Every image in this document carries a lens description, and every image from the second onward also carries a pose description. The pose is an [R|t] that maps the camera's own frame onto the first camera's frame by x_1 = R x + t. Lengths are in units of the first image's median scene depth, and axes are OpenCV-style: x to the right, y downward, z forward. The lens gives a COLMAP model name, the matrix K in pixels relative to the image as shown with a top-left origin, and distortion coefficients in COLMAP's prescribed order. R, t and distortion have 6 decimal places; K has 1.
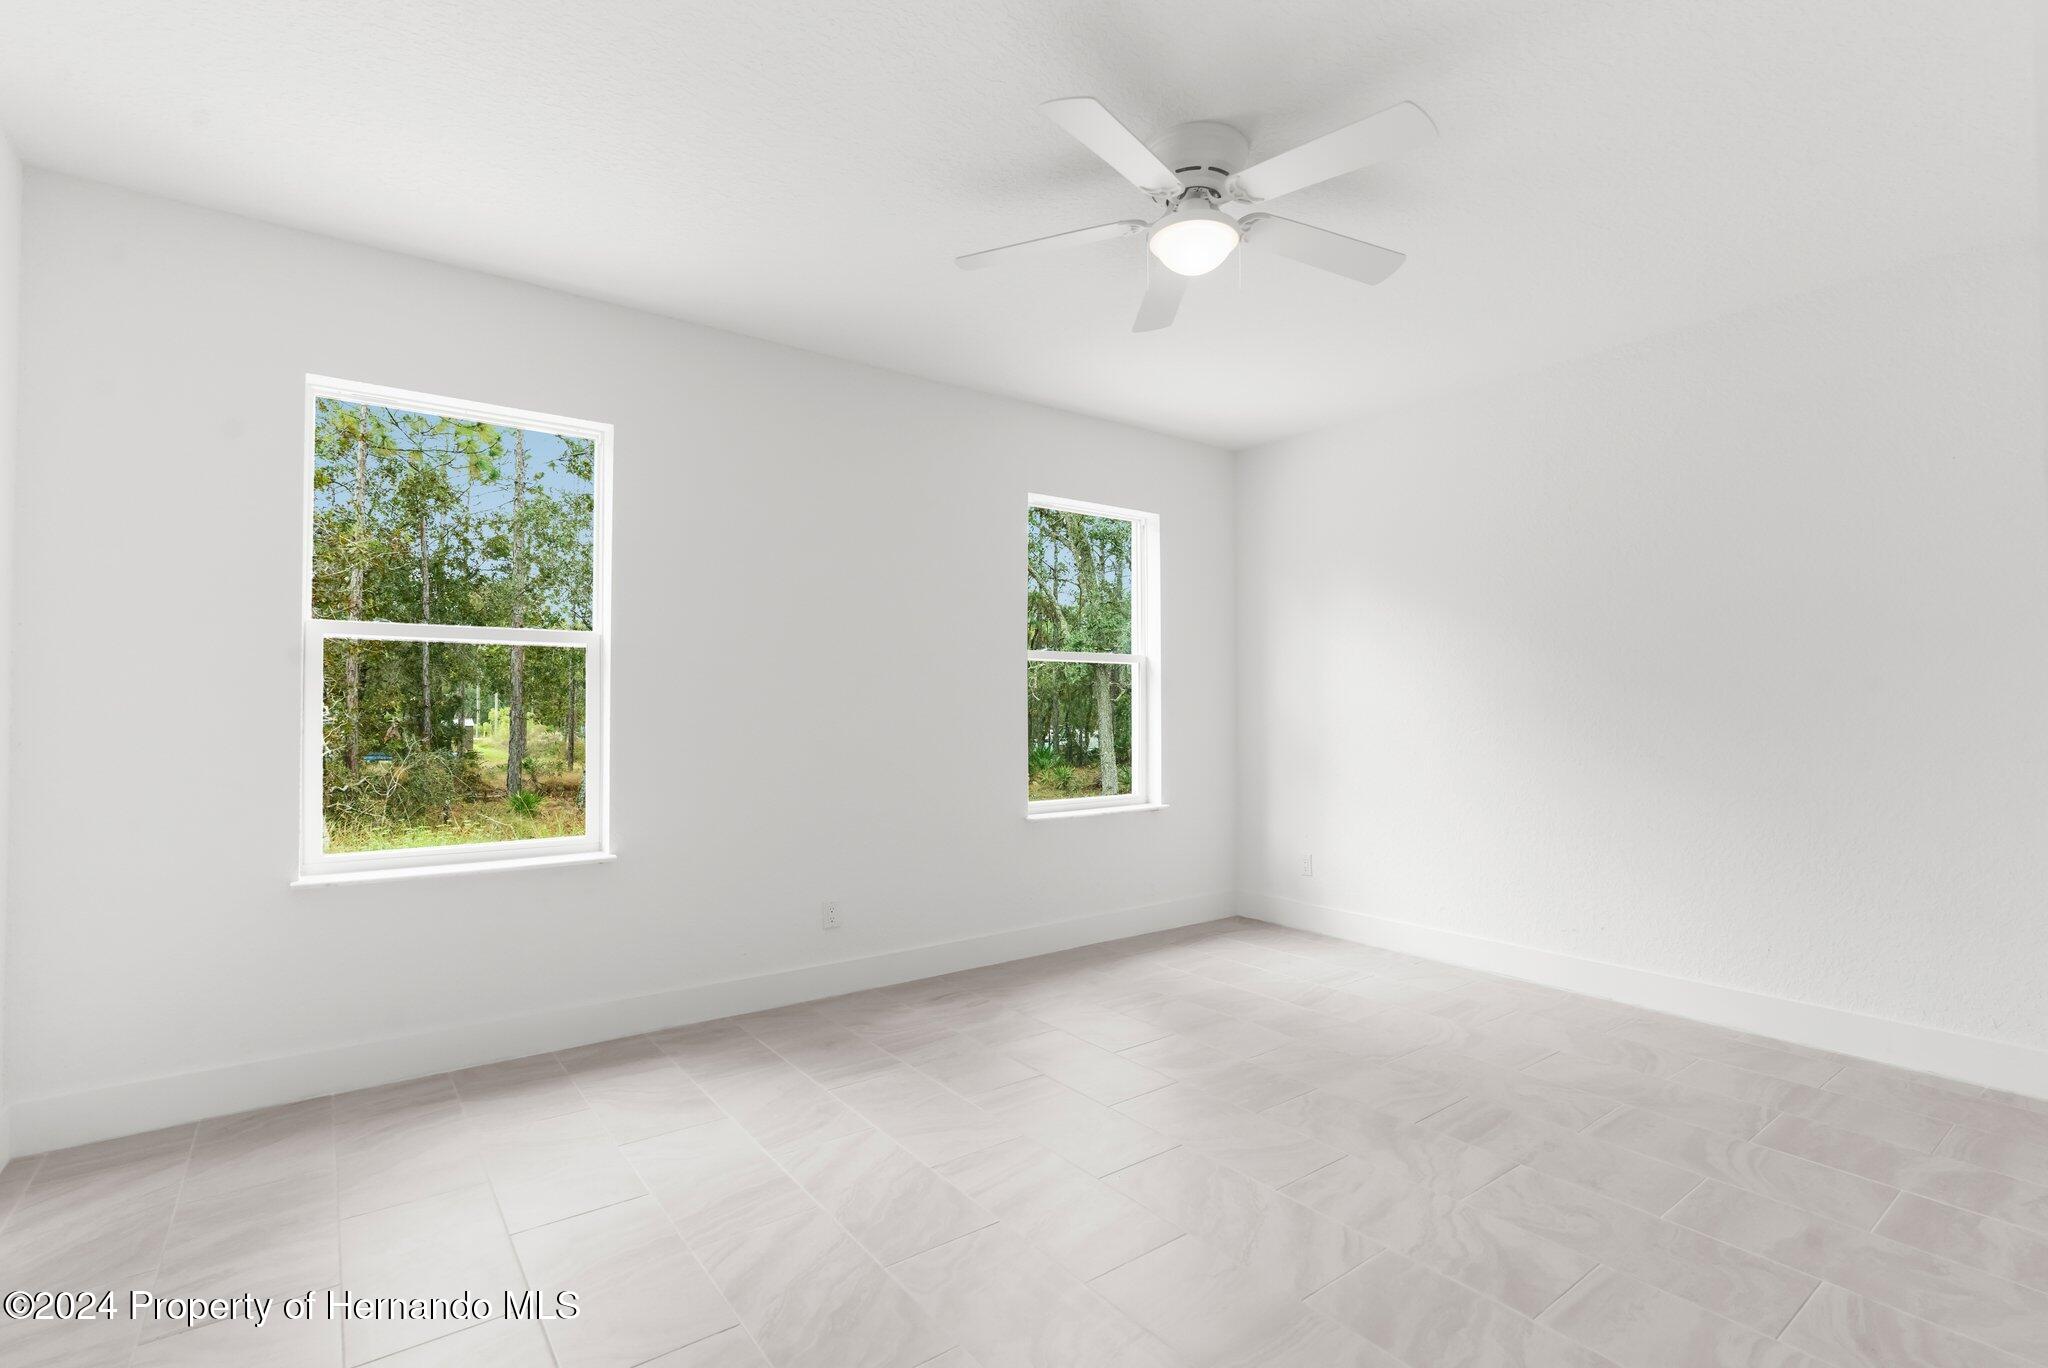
lens RADIAL K [[932.1, 0, 1012.1], [0, 932.1, 681.4], [0, 0, 1]] dist [-0.012294, 0.003537]
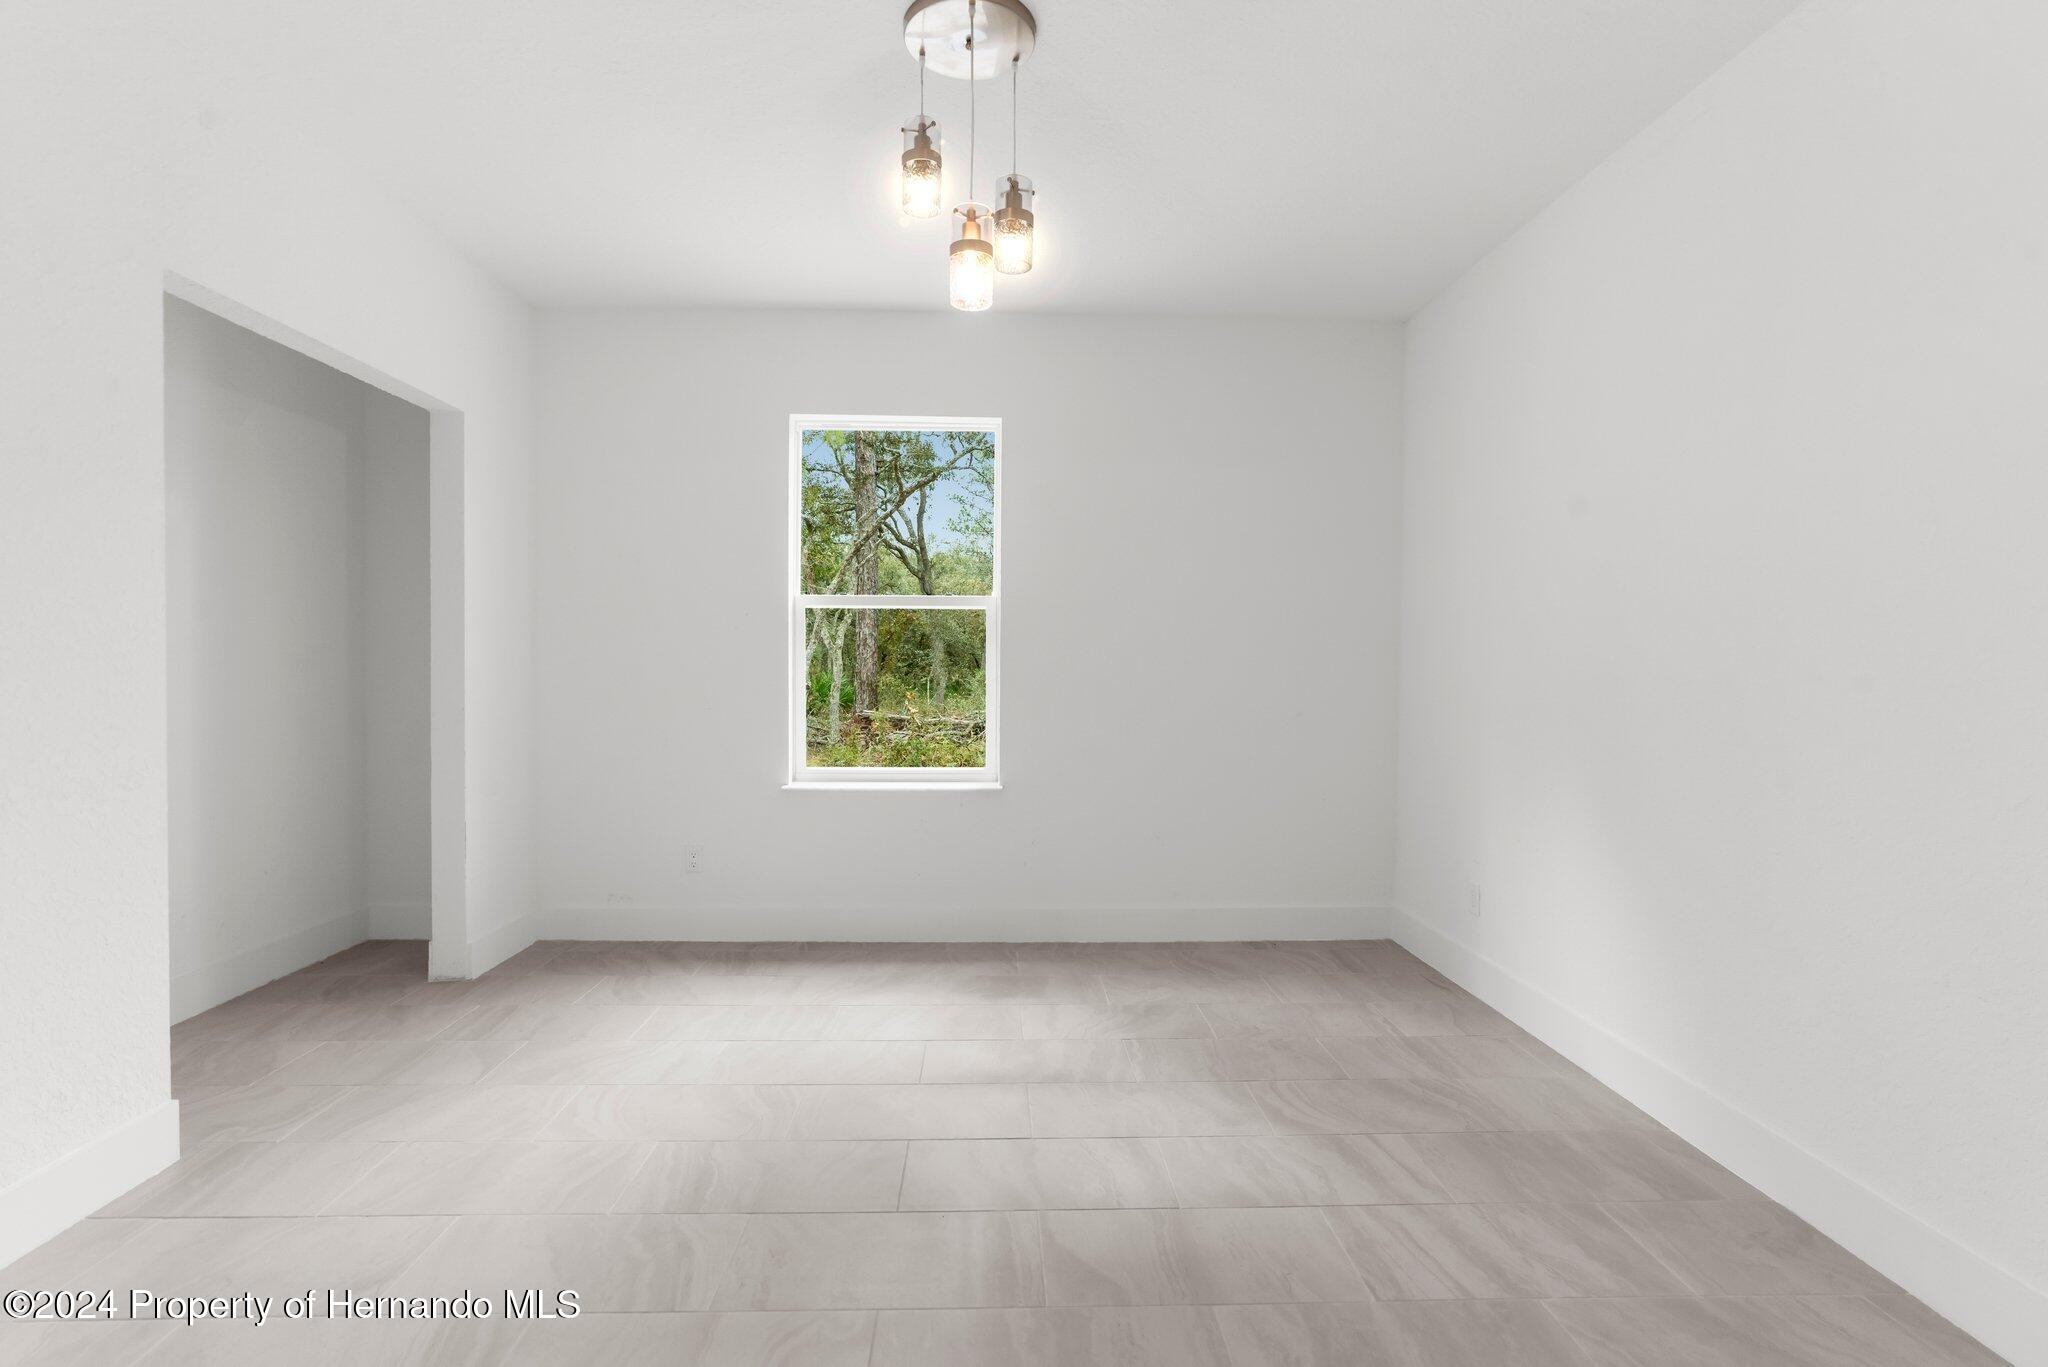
lens RADIAL K [[842.1, 0, 1011.7], [0, 842.1, 673.6], [0, 0, 1]] dist [-0.018809, -0.000045]
pose [[0.824324, 0.016932, -0.565865, 0.292391], [0.005425, 0.999270, 0.037804, 0.005424], [0.566092, -0.034233, 0.823631, 0.213242]]
